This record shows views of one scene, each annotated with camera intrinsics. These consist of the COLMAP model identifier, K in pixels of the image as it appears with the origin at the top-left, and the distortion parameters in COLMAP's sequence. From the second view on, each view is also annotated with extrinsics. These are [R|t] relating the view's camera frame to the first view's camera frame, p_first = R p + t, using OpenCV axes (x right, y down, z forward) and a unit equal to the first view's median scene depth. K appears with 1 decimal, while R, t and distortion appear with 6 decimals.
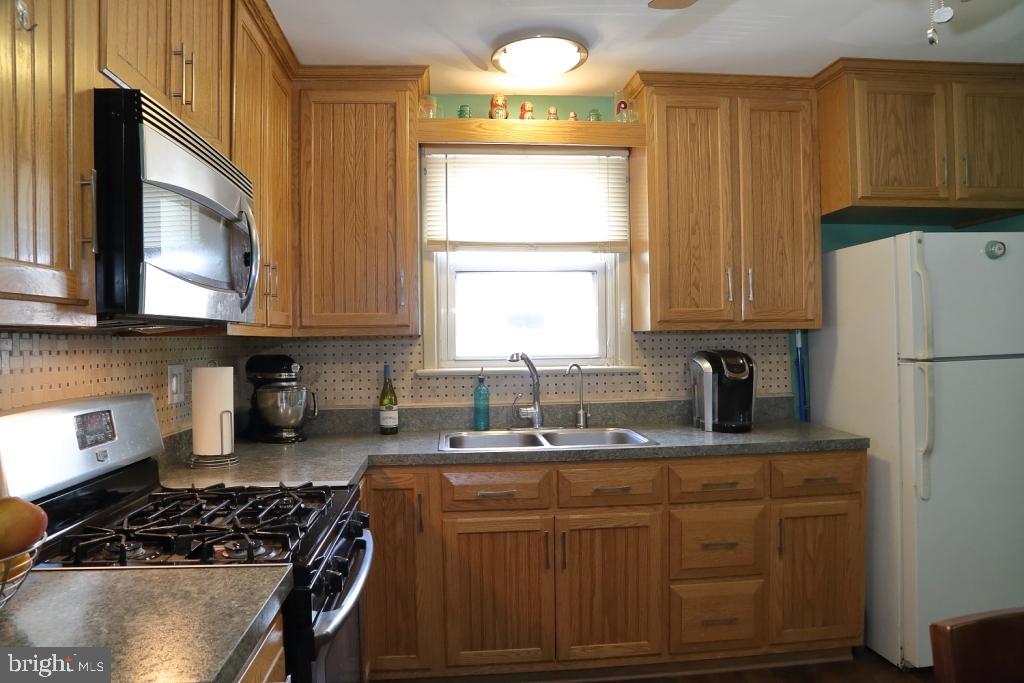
lens RADIAL K [[705.1, 0, 516.6], [0, 705.1, 348.5], [0, 0, 1]] dist [-0.118833, 0.066870]
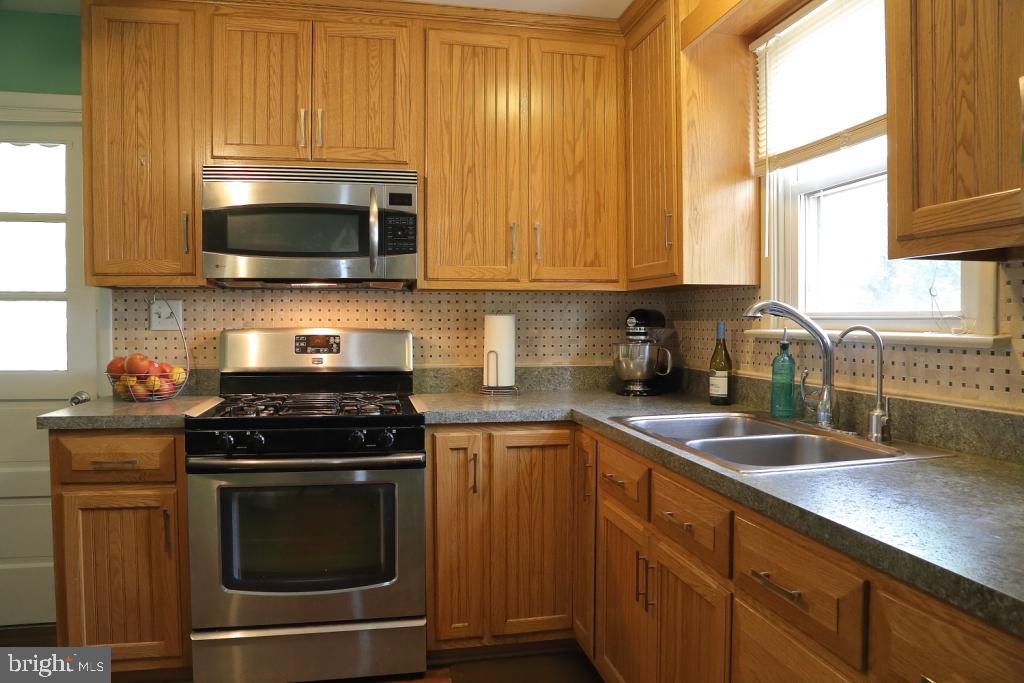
lens RADIAL K [[705.1, 0, 513.9], [0, 705.1, 345.8], [0, 0, 1]] dist [-0.118833, 0.066870]
pose [[0.110815, 0.049294, -0.992618, 0.635083], [-0.013774, 0.998749, 0.048060, 0.015411], [0.993746, 0.008347, 0.111356, 0.685146]]
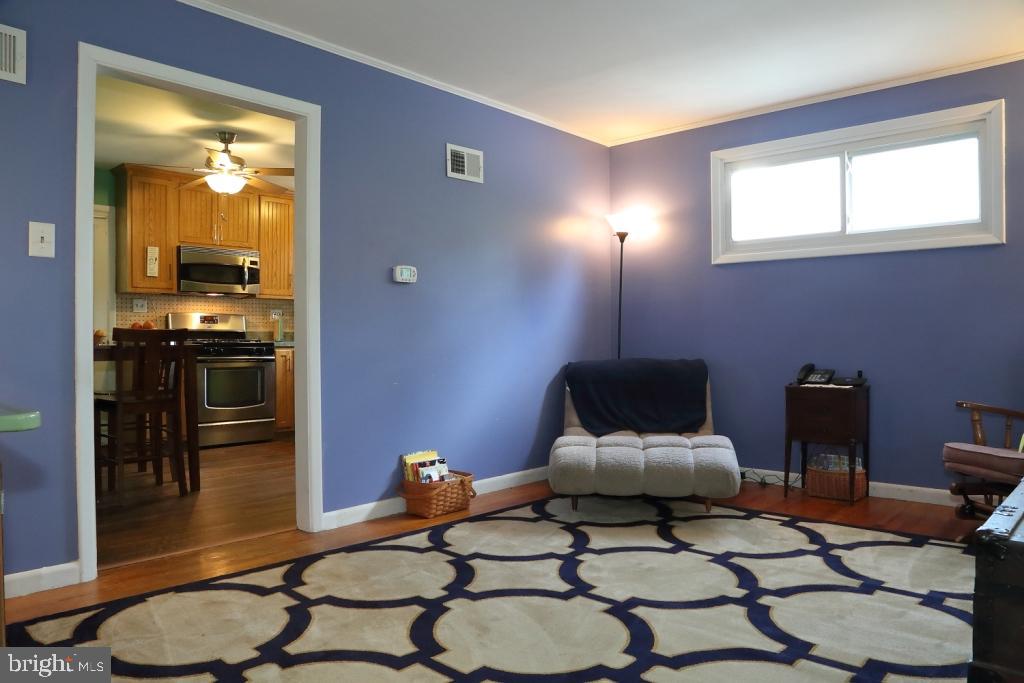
lens RADIAL K [[705.1, 0, 517.7], [0, 705.1, 347.8], [0, 0, 1]] dist [-0.118833, 0.066870]
pose [[0.673044, 0.025628, -0.739158, 1.970403], [-0.019127, 0.999668, 0.017244, 0.095222], [0.739355, 0.002532, 0.673311, -0.228330]]
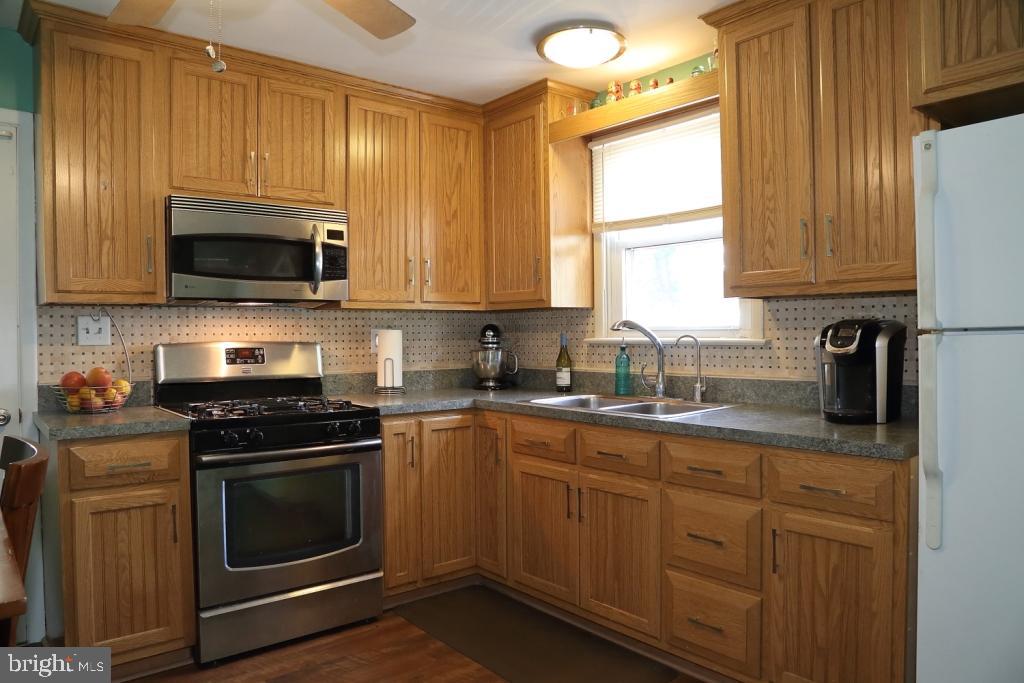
lens RADIAL K [[705.1, 0, 516.8], [0, 705.1, 346.7], [0, 0, 1]] dist [-0.118833, 0.066870]
pose [[0.564408, 0.026345, -0.825076, 0.778867], [-0.010301, 0.999638, 0.024872, 0.017487], [0.825432, -0.005539, 0.564474, 0.272124]]
